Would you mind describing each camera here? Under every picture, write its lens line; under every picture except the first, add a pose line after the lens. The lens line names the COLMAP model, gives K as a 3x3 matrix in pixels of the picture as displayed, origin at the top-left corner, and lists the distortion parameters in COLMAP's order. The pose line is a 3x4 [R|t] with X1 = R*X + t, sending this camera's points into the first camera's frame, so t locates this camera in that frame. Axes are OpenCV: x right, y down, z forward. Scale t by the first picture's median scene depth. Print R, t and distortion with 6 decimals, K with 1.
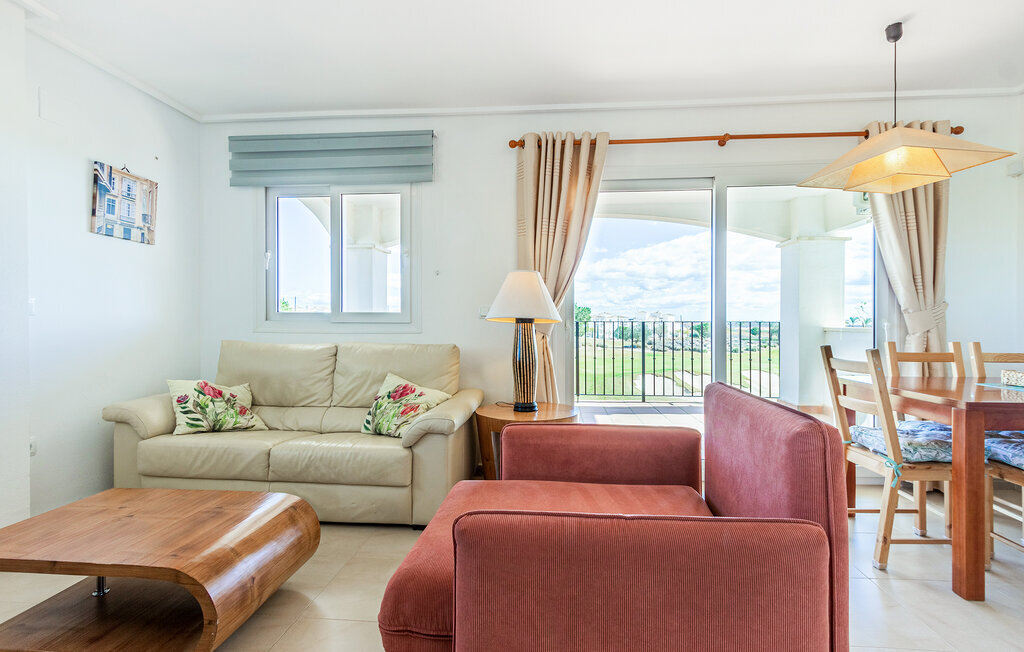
lens RADIAL K [[473.1, 0, 517.8], [0, 473.1, 328.5], [0, 0, 1]] dist [0.001722, 0.000606]
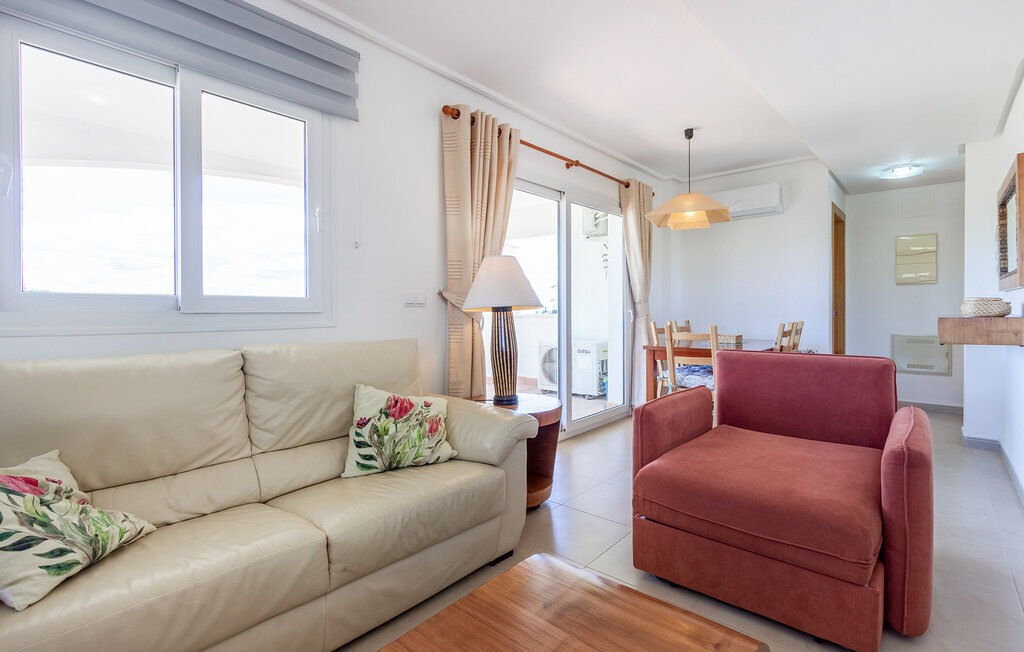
lens RADIAL K [[482.0, 0, 510.2], [0, 482.0, 313.3], [0, 0, 1]] dist [0.000273, 0.000001]
pose [[0.589698, -0.008979, 0.807574, -0.702757], [0.016074, 0.999871, -0.000620, -0.006636], [-0.807464, 0.013347, 0.589766, 0.392549]]
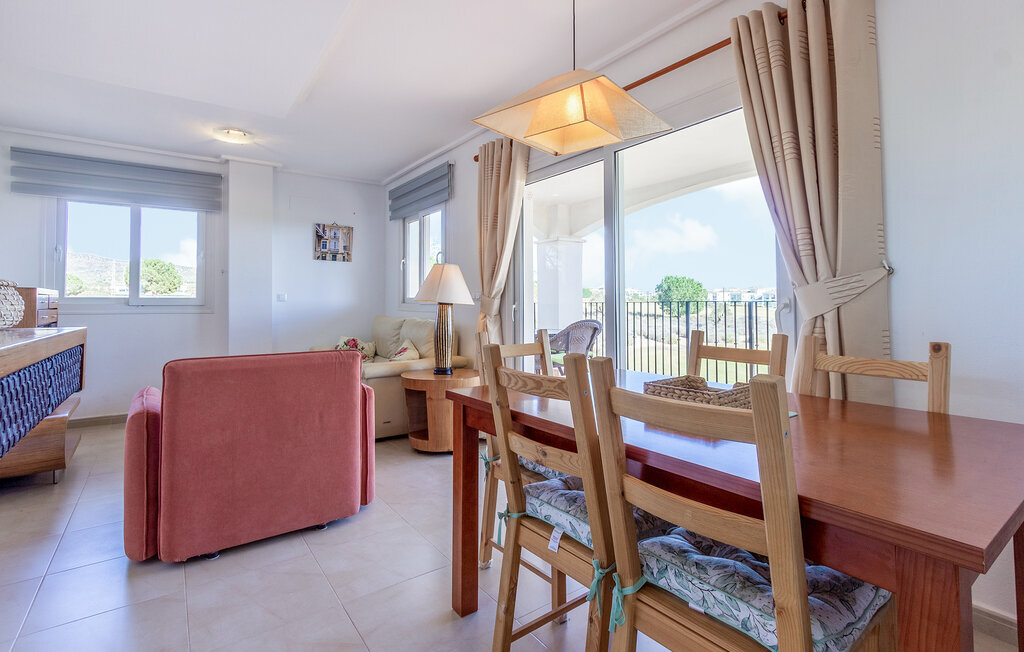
lens RADIAL K [[483.5, 0, 512.3], [0, 483.5, 293.8], [0, 0, 1]] dist [0.000376, 0.000121]
pose [[0.658113, -0.016205, -0.752745, 1.042159], [-0.006664, 0.999604, -0.027346, -0.007492], [0.752890, 0.023013, 0.657744, 0.257237]]
